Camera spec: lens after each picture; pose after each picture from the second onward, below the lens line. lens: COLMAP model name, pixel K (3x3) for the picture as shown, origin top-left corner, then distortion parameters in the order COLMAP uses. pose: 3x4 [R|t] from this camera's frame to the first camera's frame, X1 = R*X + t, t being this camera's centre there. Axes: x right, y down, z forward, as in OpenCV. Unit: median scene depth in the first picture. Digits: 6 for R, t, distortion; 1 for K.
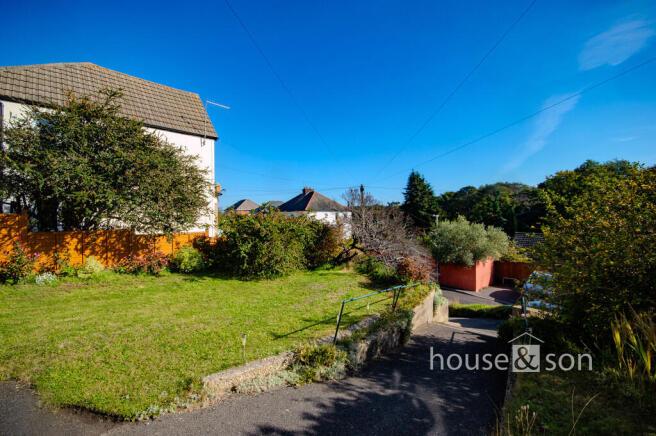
lens RADIAL K [[294.0, 0, 325.2], [0, 294.0, 216.4], [0, 0, 1]] dist [0.001647, -0.001067]
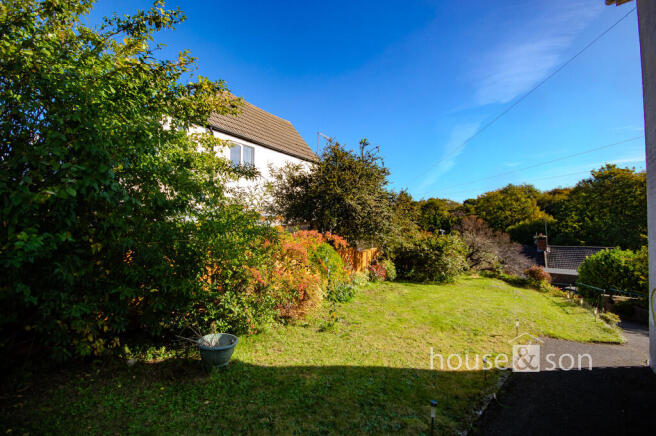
lens RADIAL K [[294.0, 0, 328.1], [0, 294.0, 221.0], [0, 0, 1]] dist [0.001647, -0.001067]
pose [[0.972461, 0.015816, 0.232527, -0.312878], [-0.012164, 0.999779, -0.017134, -0.012432], [-0.232746, 0.013834, 0.972439, -0.050360]]
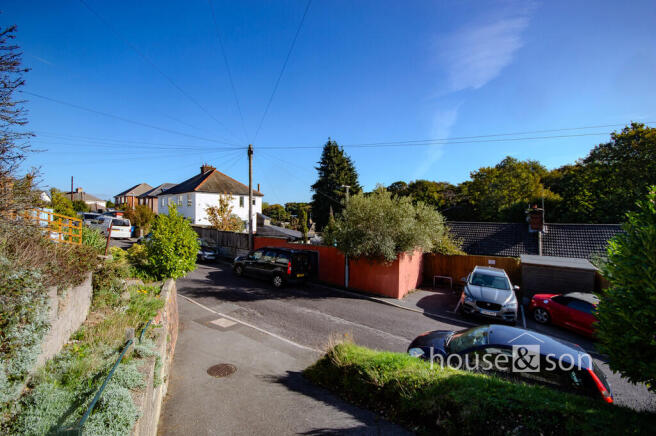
lens RADIAL K [[294.0, 0, 327.5], [0, 294.0, 219.9], [0, 0, 1]] dist [0.001647, -0.001067]
pose [[0.977810, 0.013221, 0.209076, 0.172210], [-0.016617, 0.999757, 0.014498, 0.056065], [-0.208834, -0.017651, 0.977792, 0.310290]]
